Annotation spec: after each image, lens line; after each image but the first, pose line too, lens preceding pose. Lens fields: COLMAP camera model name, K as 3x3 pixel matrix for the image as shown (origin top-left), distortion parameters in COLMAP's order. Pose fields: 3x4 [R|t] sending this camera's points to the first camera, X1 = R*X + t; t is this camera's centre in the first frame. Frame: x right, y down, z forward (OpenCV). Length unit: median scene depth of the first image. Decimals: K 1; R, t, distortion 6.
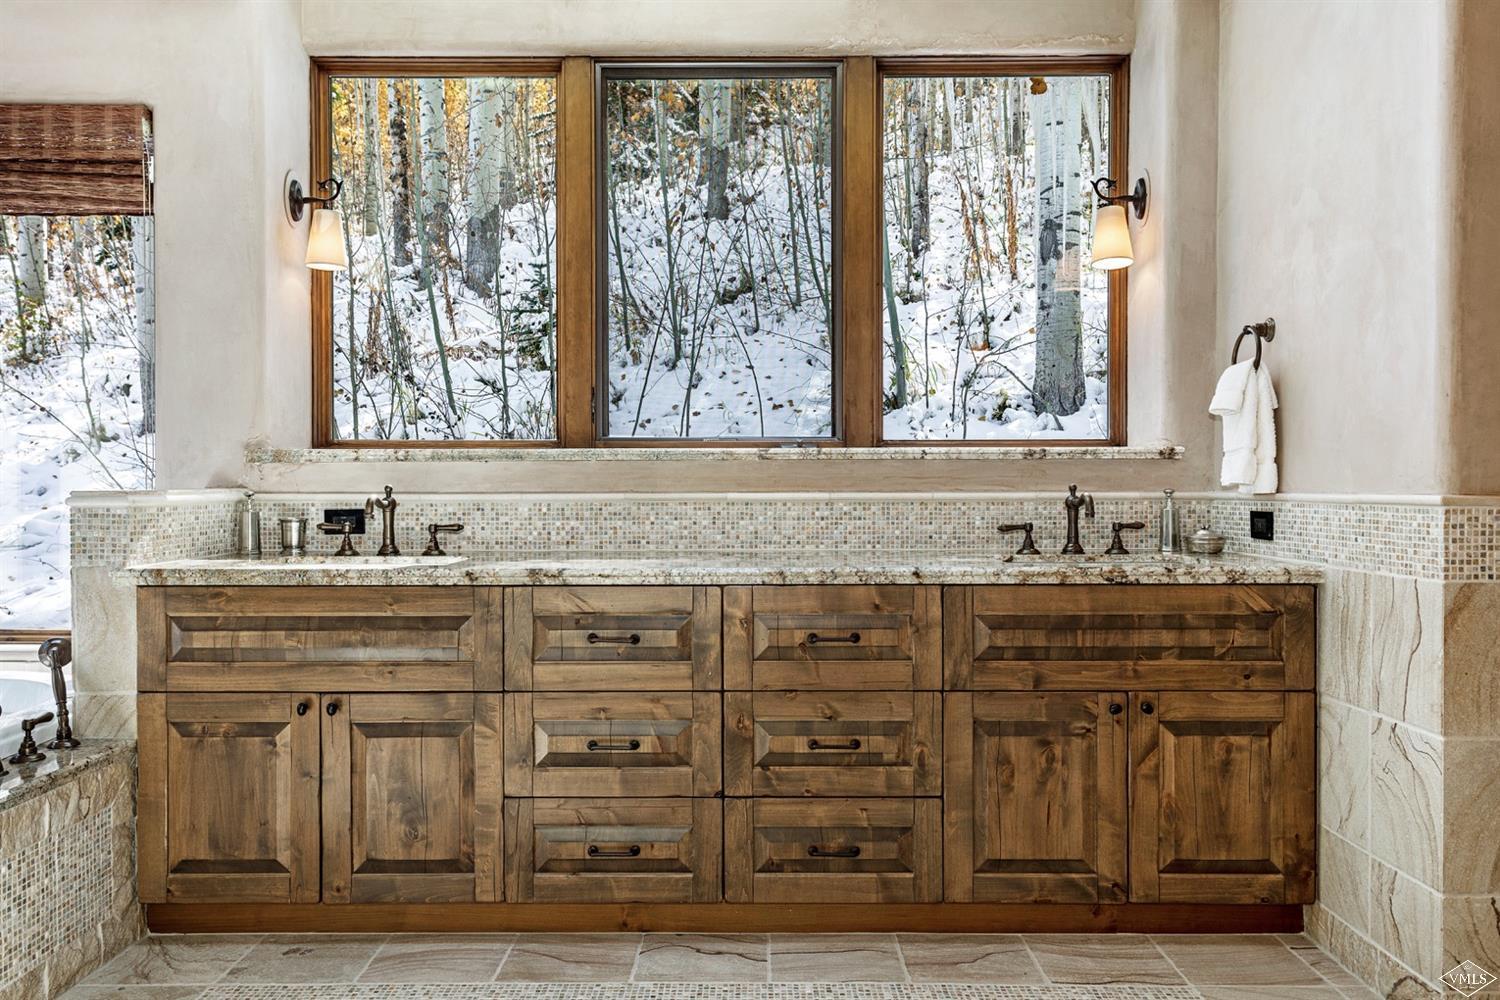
lens RADIAL K [[1075.8, 0, 750.4], [0, 1075.8, 496.8], [0, 0, 1]] dist [0.002143, 0.002050]
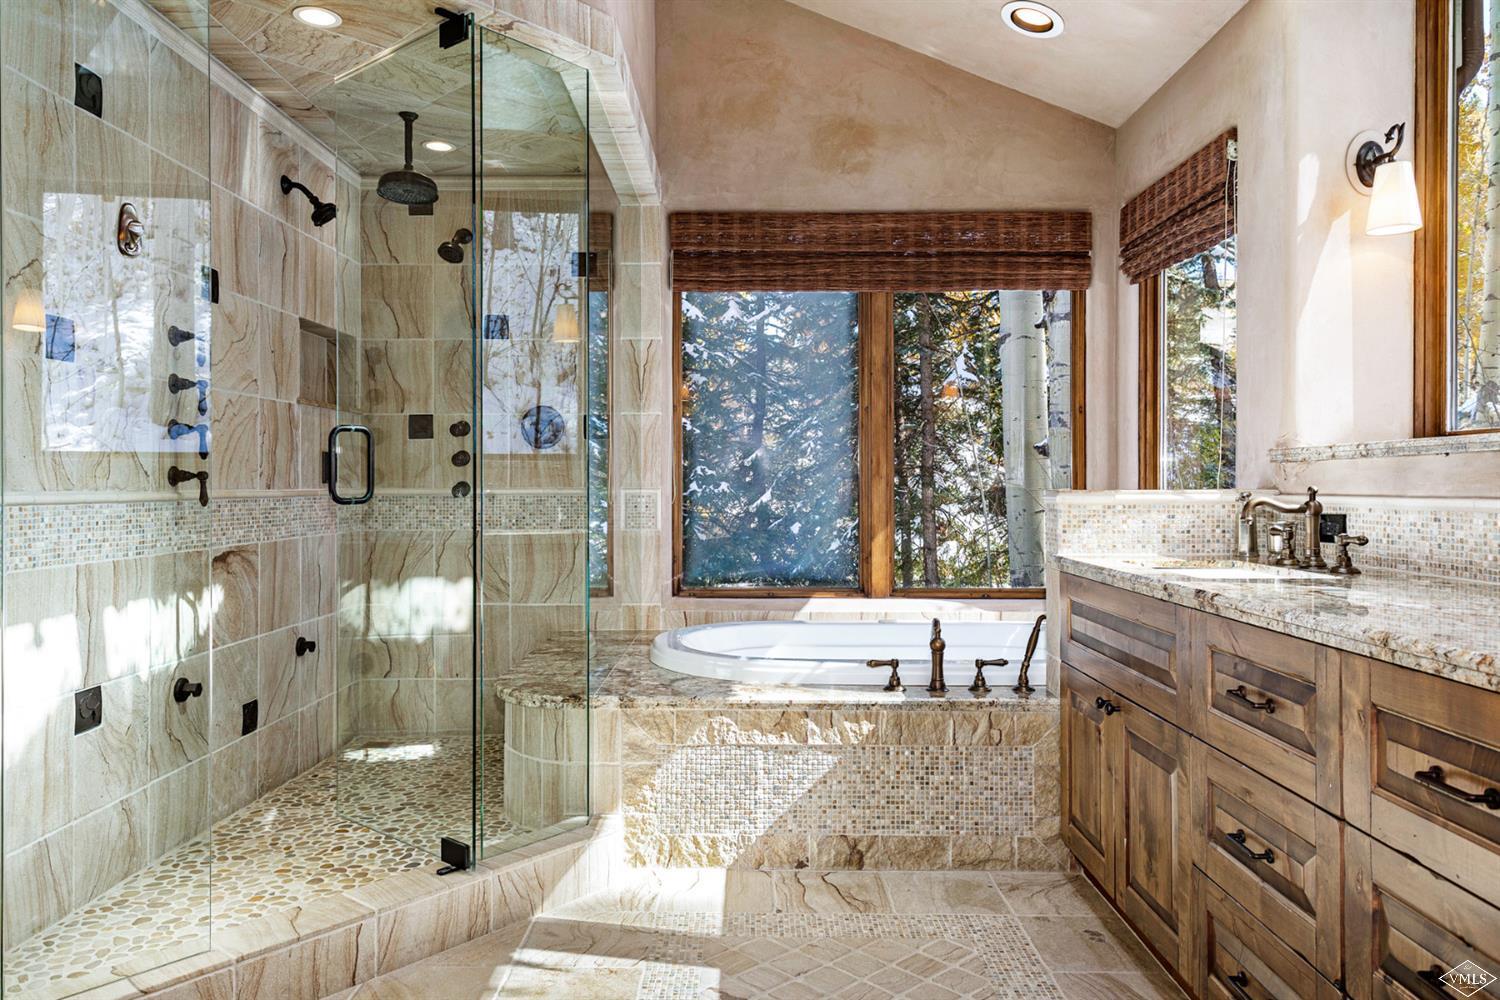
lens RADIAL K [[1041.3, 0, 749.5], [0, 1041.3, 492.2], [0, 0, 1]] dist [0.001992, 0.000653]
pose [[-0.007801, 0.008021, -0.999937, 0.542070], [-0.014784, 0.999858, 0.008136, -0.007023], [0.999860, 0.014847, -0.007681, 0.624800]]
